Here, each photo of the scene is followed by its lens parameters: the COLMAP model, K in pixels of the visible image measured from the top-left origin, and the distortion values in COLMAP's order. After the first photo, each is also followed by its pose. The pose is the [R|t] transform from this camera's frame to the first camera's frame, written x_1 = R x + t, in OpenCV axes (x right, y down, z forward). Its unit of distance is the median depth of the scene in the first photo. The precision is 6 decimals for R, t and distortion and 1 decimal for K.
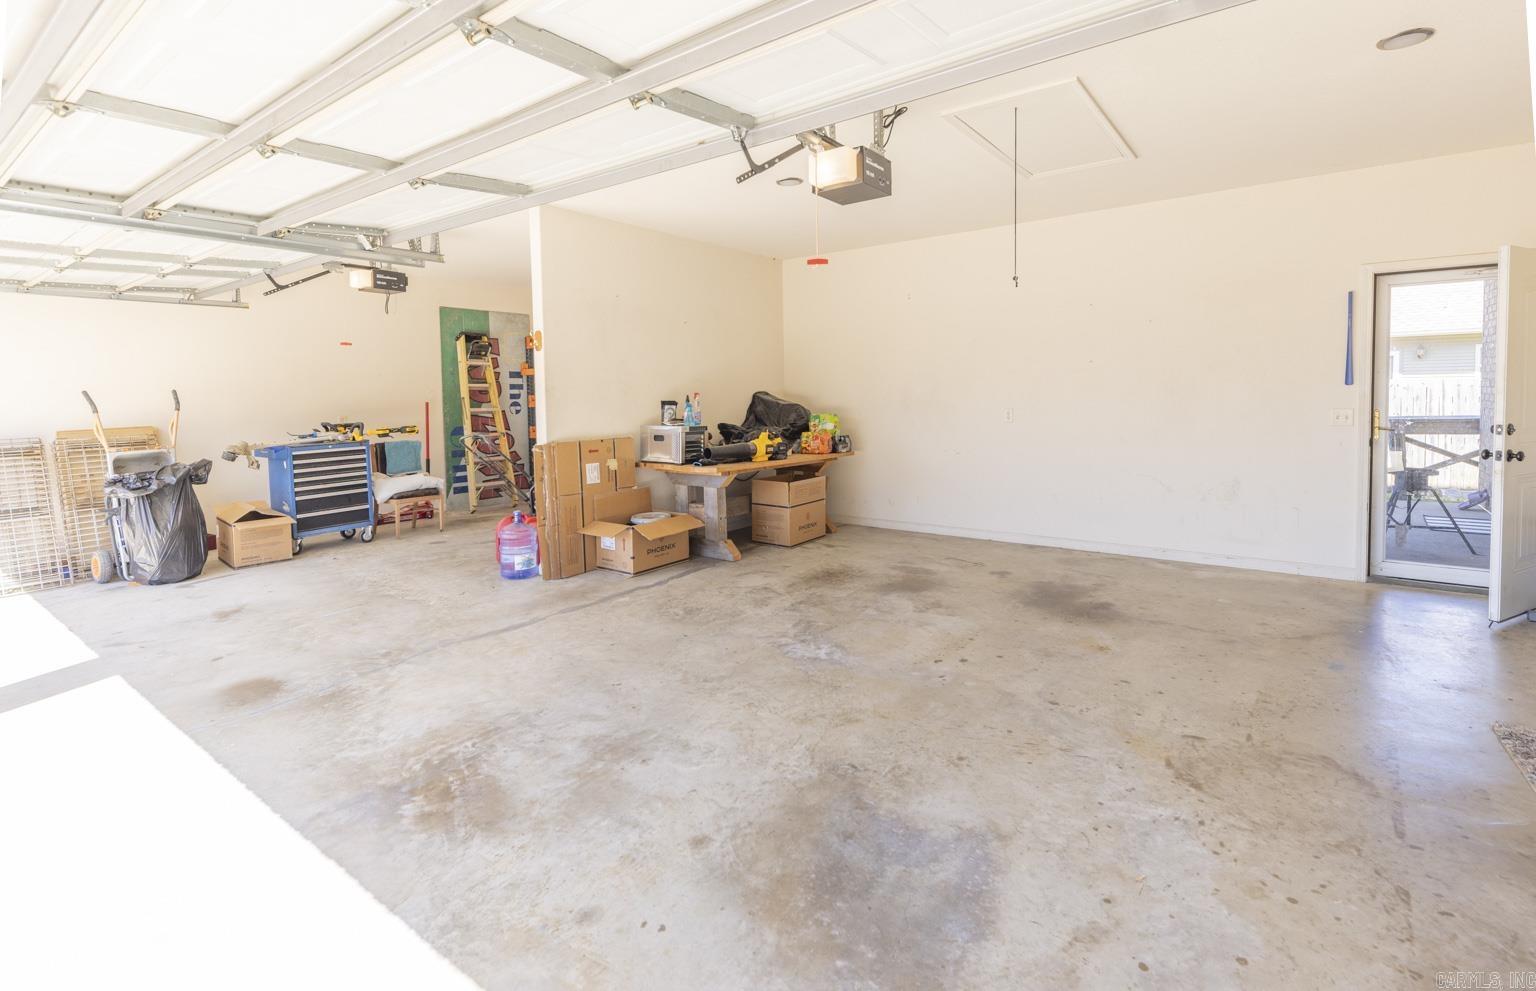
lens RADIAL K [[725.1, 0, 768.0], [0, 725.1, 495.5], [0, 0, 1]] dist [0.002169, 0.000254]
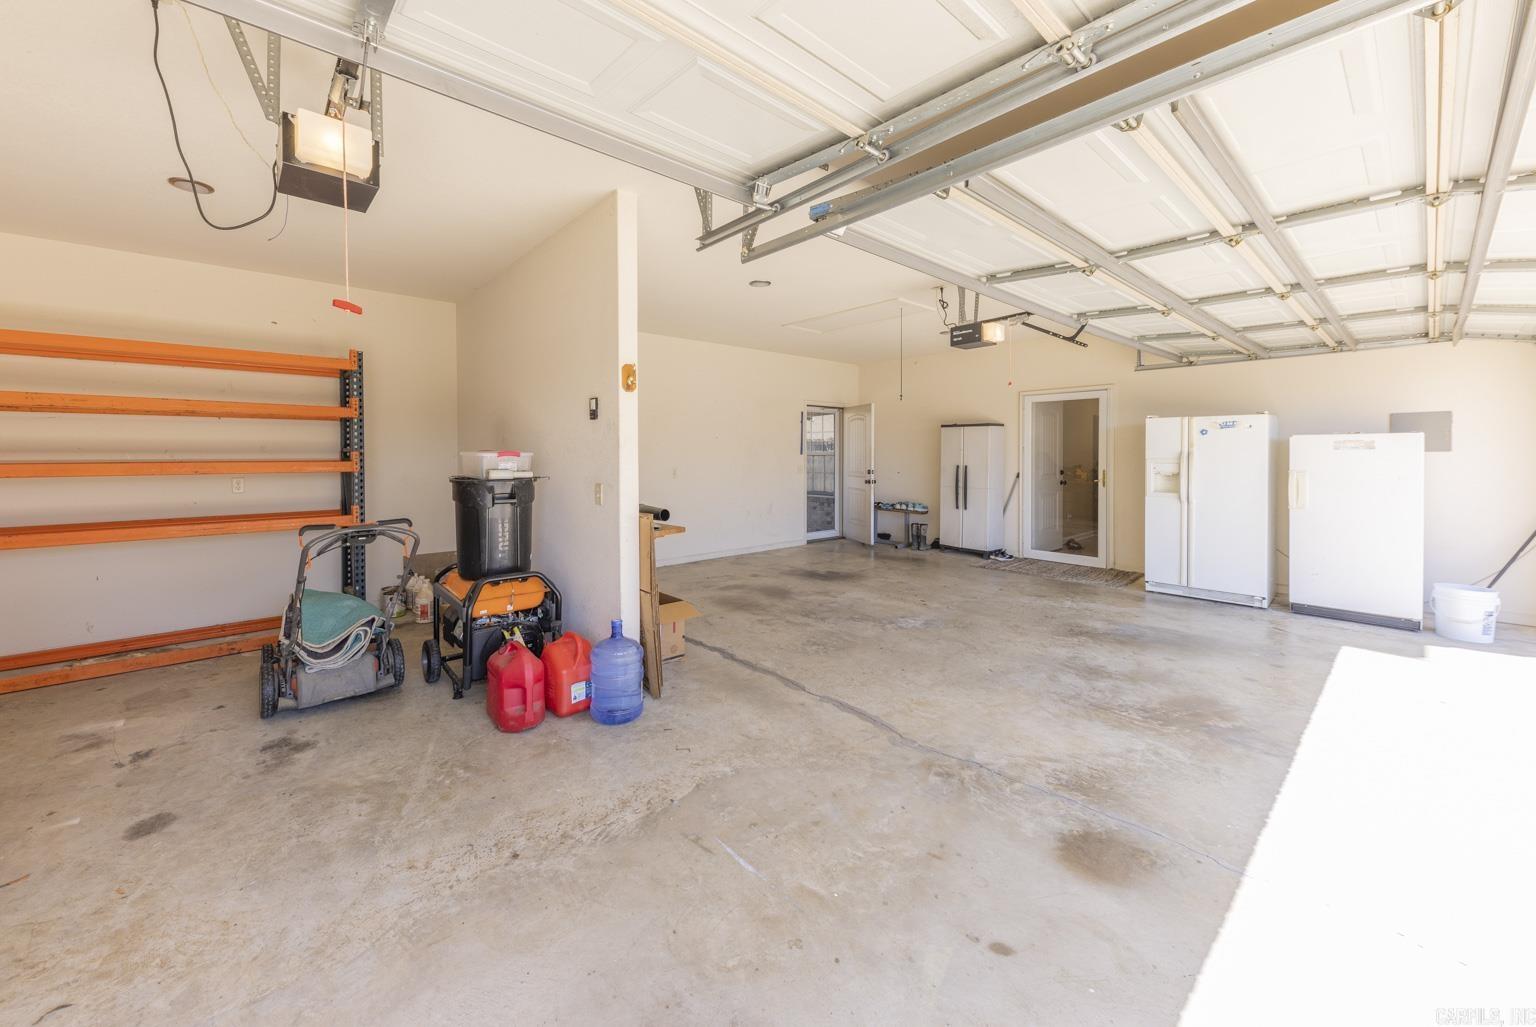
lens RADIAL K [[565.7, 0, 768.0], [0, 565.7, 513.5], [0, 0, 1]] dist [-0.000452, -0.000065]
pose [[0.208710, -0.090493, 0.973782, -1.504011], [0.128203, 0.989649, 0.064490, -0.163529], [-0.969538, 0.111382, 0.218152, 1.354811]]
